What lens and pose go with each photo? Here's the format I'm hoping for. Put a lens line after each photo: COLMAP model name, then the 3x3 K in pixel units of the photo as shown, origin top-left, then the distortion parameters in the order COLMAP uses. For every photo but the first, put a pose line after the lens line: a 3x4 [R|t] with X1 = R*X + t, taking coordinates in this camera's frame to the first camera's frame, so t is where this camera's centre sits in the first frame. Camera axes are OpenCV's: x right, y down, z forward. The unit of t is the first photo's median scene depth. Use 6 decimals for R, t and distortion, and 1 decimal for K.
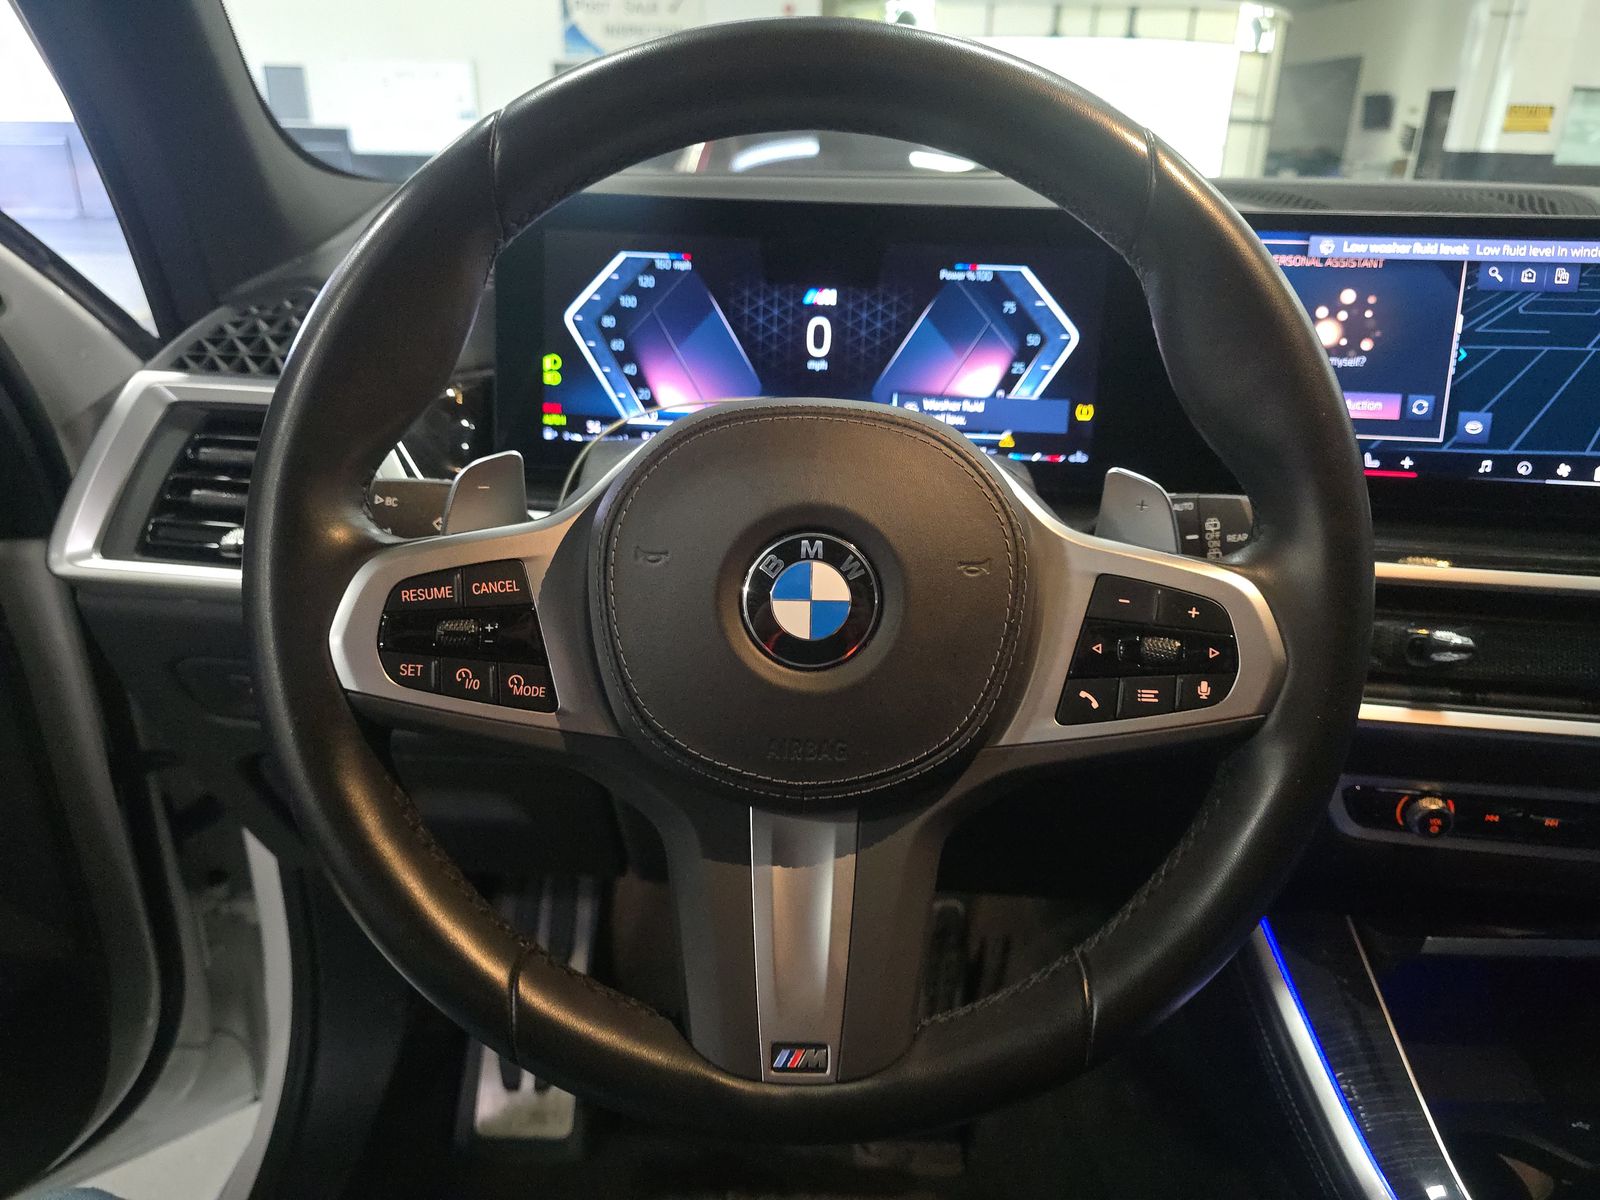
lens RADIAL K [[1064.1, 0, 800.0], [0, 1064.1, 600.0], [0, 0, 1]] dist [-0.000968, -0.008890]
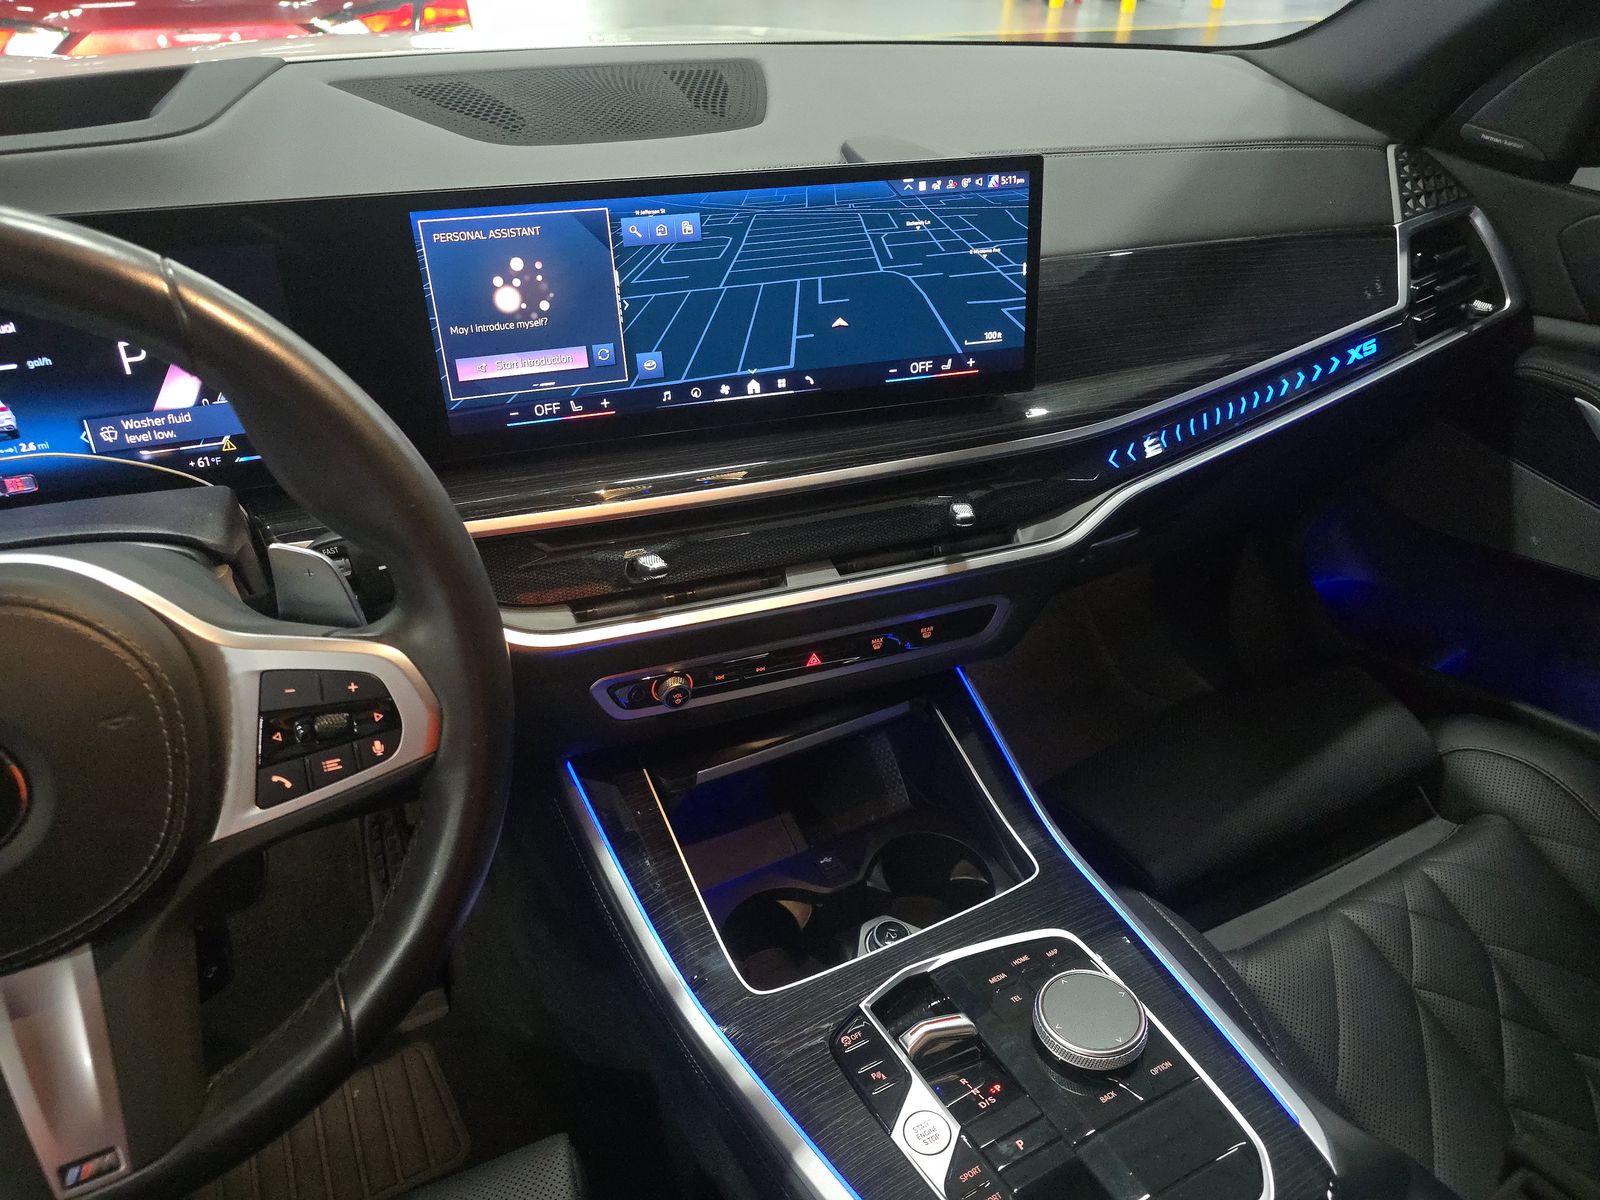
lens RADIAL K [[1064.1, 0, 800.0], [0, 1064.1, 600.0], [0, 0, 1]] dist [-0.000968, -0.008890]
pose [[0.878958, -0.269003, 0.393788, 0.253670], [0.164310, 0.945990, 0.279473, -0.220210], [-0.447699, -0.180942, 0.875686, -0.142125]]
